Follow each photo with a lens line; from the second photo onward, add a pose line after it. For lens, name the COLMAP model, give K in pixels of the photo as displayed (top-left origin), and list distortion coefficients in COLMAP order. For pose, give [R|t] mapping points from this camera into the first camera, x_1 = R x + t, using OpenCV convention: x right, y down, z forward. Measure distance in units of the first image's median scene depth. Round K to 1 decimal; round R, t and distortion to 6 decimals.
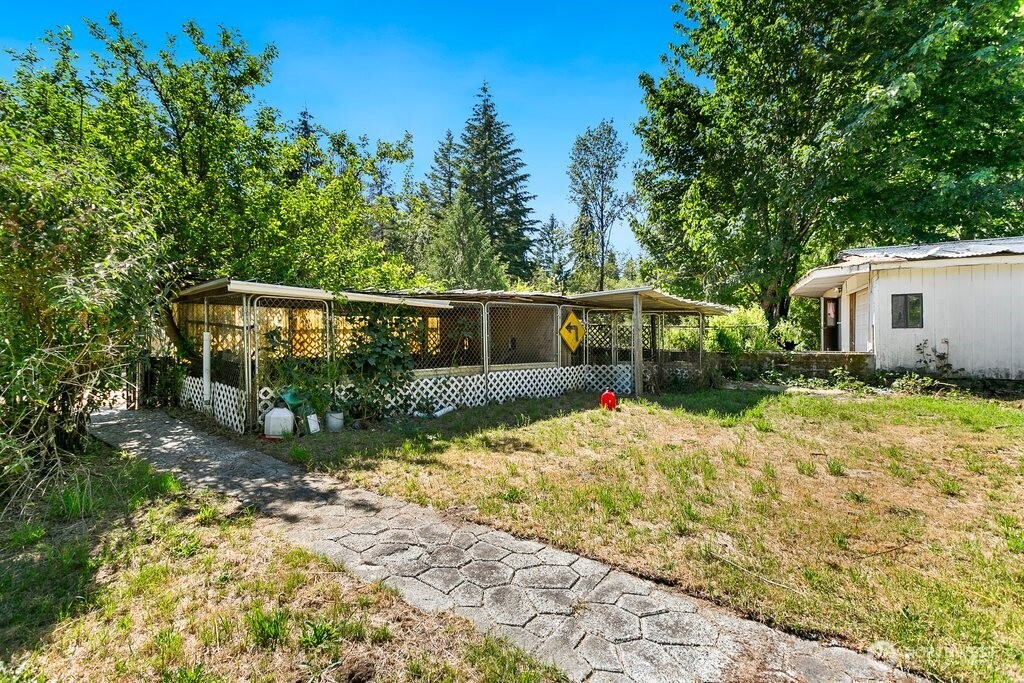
lens RADIAL K [[486.2, 0, 504.6], [0, 486.2, 339.1], [0, 0, 1]] dist [-0.000467, 0.002047]
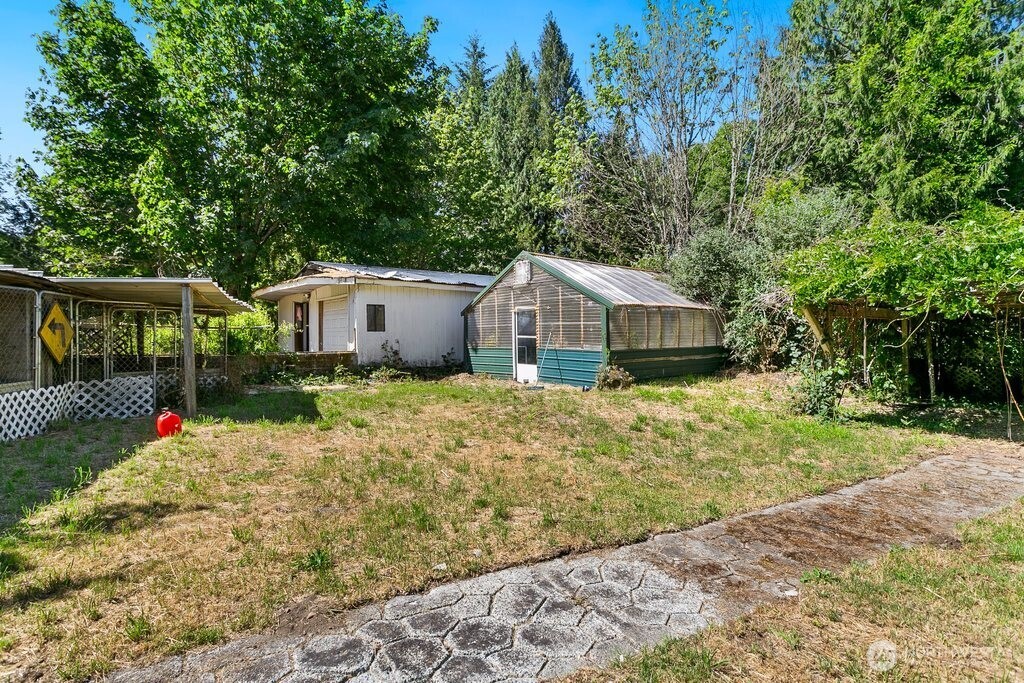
lens RADIAL K [[486.2, 0, 506.0], [0, 486.2, 340.6], [0, 0, 1]] dist [-0.000467, 0.002047]
pose [[0.401419, -0.008329, 0.915857, -0.218684], [0.005014, 0.999964, 0.006896, -0.005772], [-0.915881, 0.001824, 0.401446, 0.181202]]
